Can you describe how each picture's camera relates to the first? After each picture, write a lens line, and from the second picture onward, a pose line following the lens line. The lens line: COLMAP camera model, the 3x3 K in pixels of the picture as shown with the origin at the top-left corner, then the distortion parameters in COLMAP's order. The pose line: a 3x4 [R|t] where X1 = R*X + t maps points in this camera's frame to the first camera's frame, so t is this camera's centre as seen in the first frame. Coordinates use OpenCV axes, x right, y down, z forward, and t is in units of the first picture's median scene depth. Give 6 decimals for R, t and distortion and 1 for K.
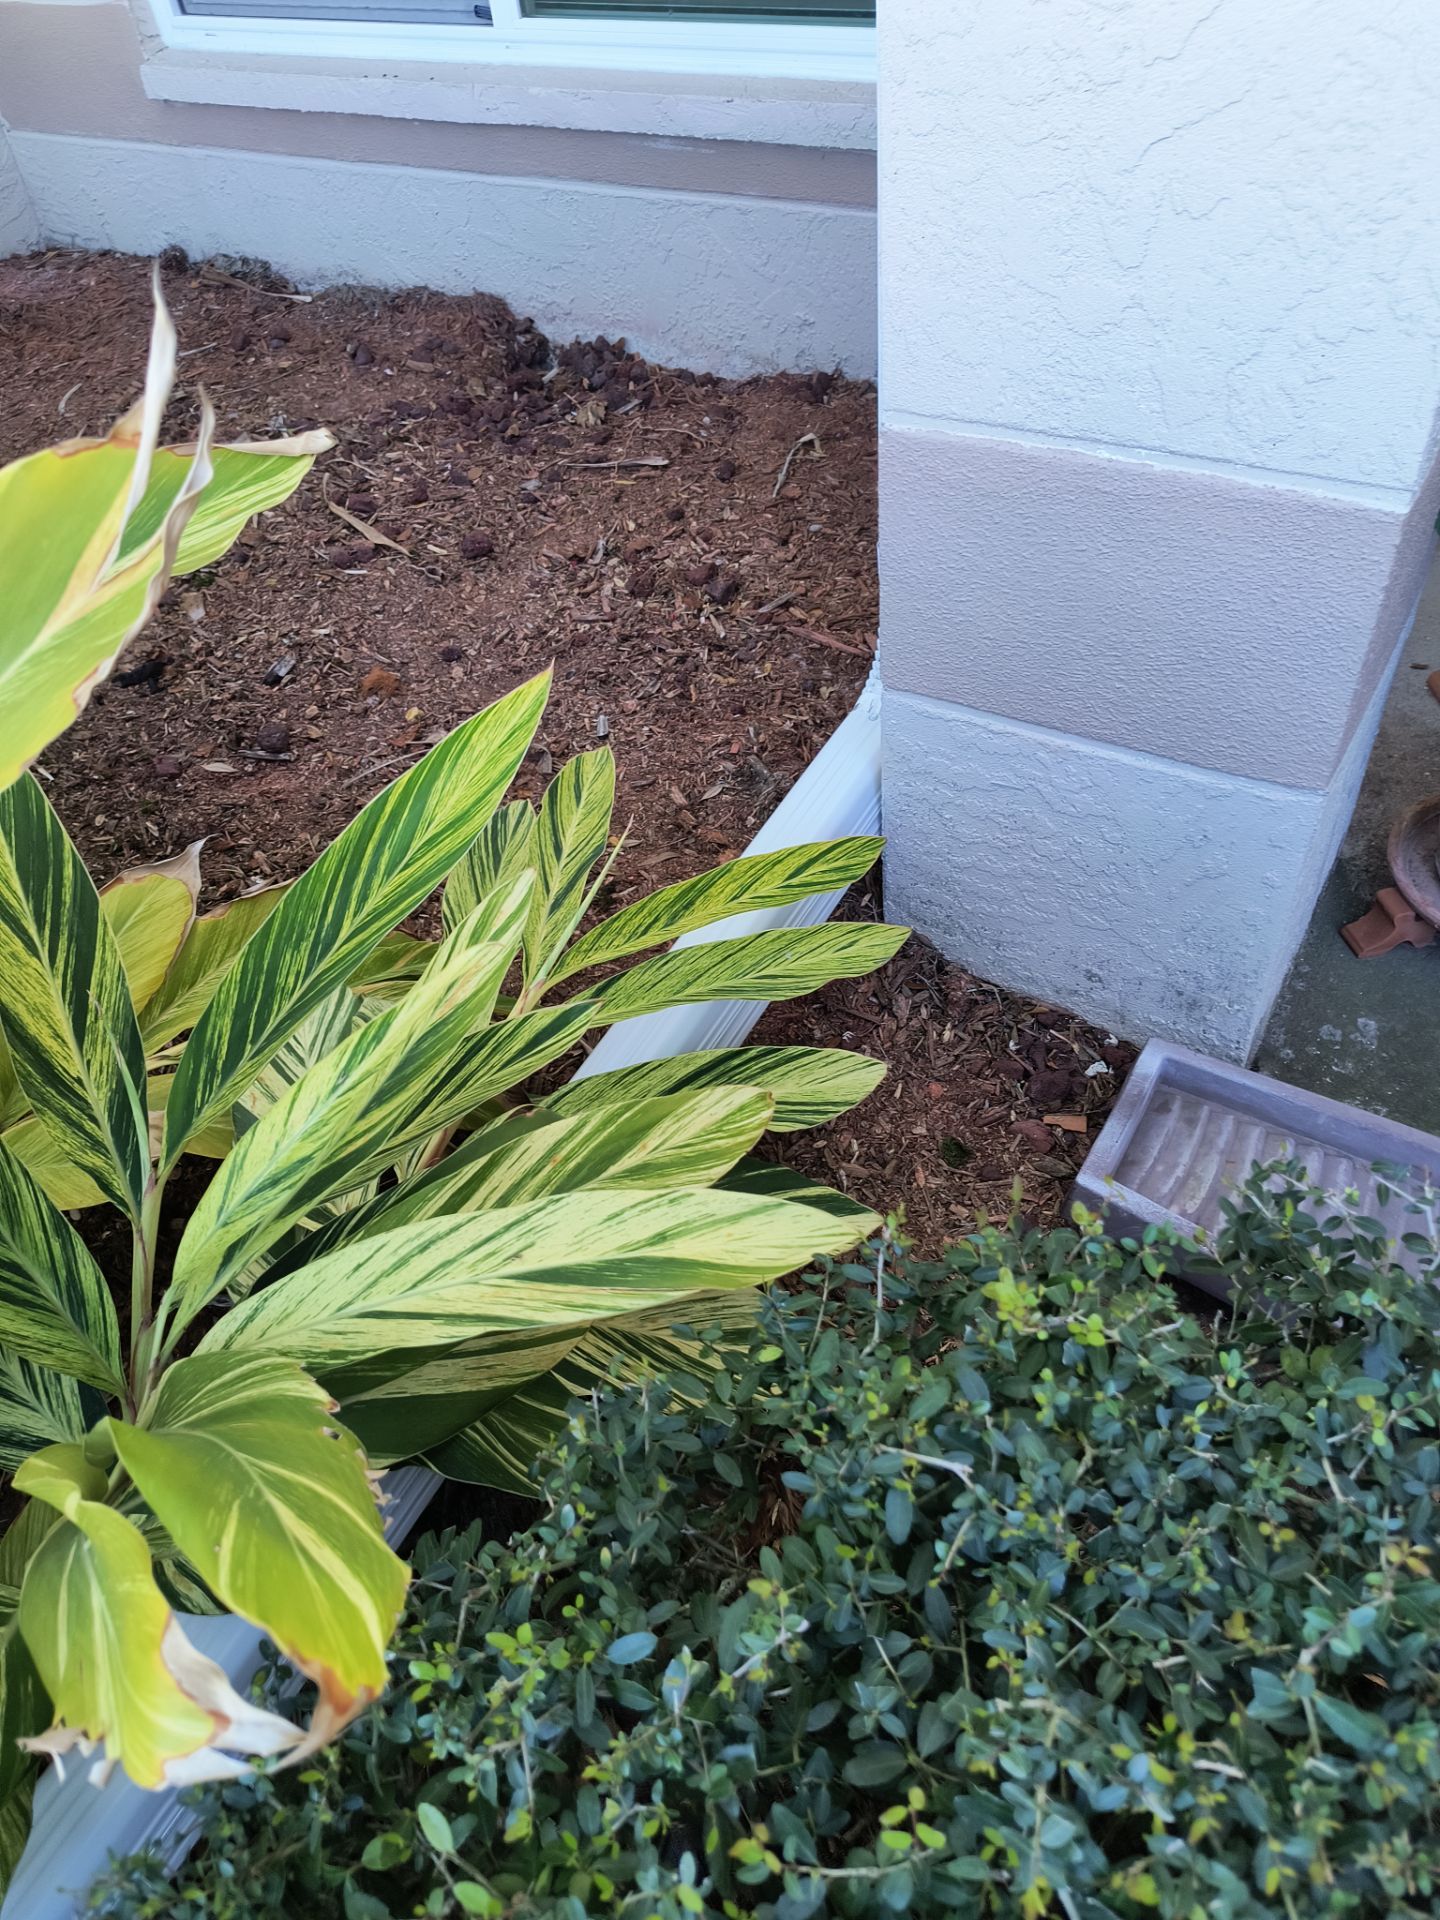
lens RADIAL K [[1313.6, 0, 717.4], [0, 1313.6, 956.2], [0, 0, 1]] dist [0.053313, -0.050480]
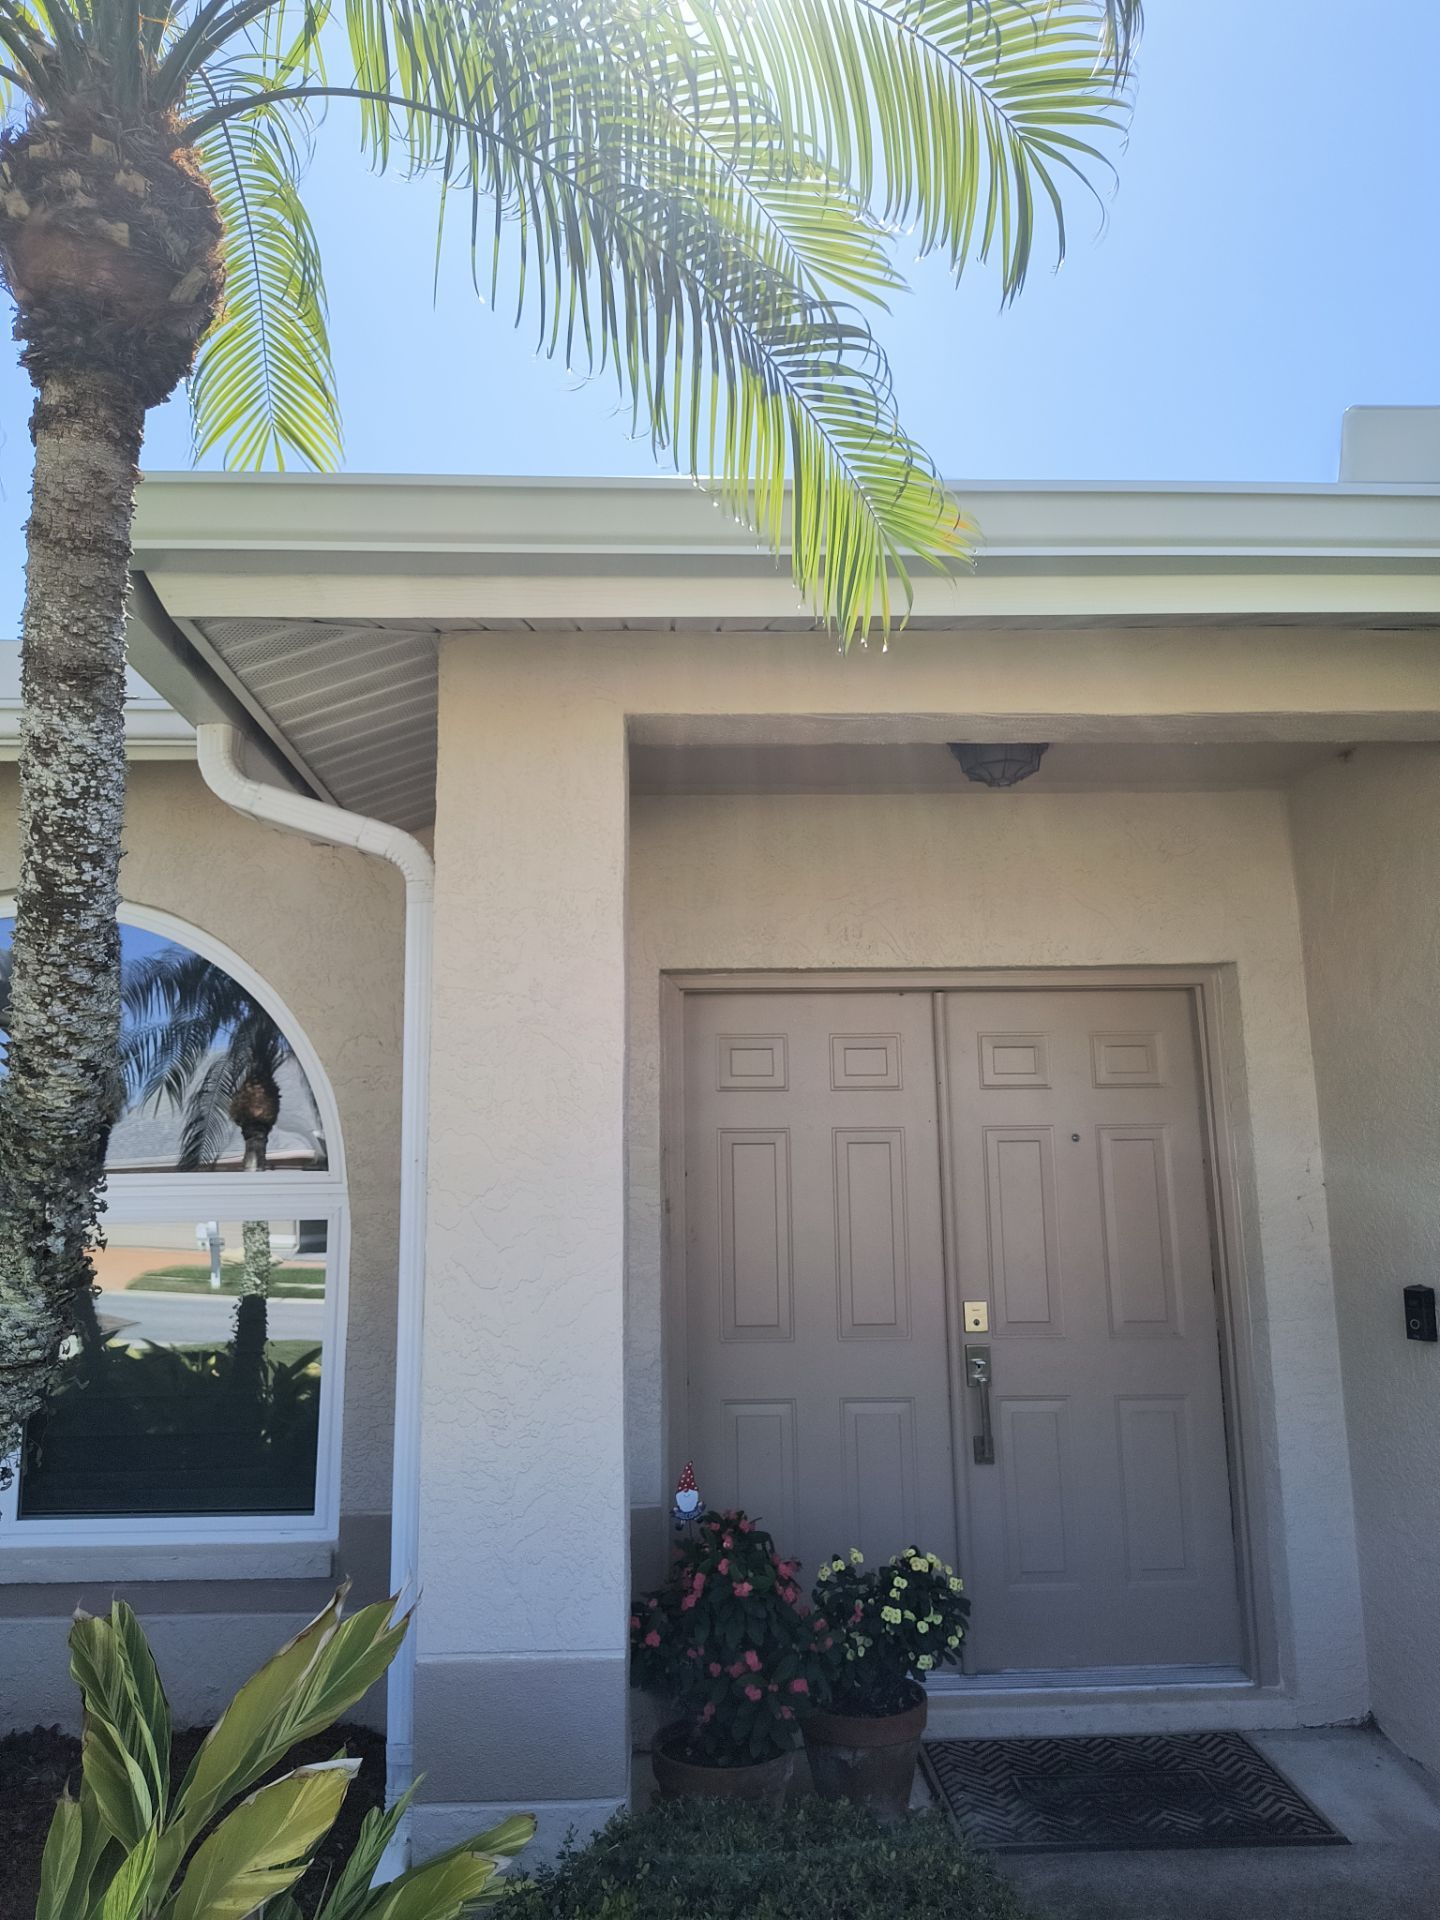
lens RADIAL K [[1312.7, 0, 702.7], [0, 1312.7, 960.4], [0, 0, 1]] dist [0.053088, -0.045427]
pose [[0.836504, 0.174863, 0.519312, -0.416635], [0.341892, 0.574063, -0.744017, 0.379611], [-0.428219, 0.799922, 0.420421, -0.563996]]
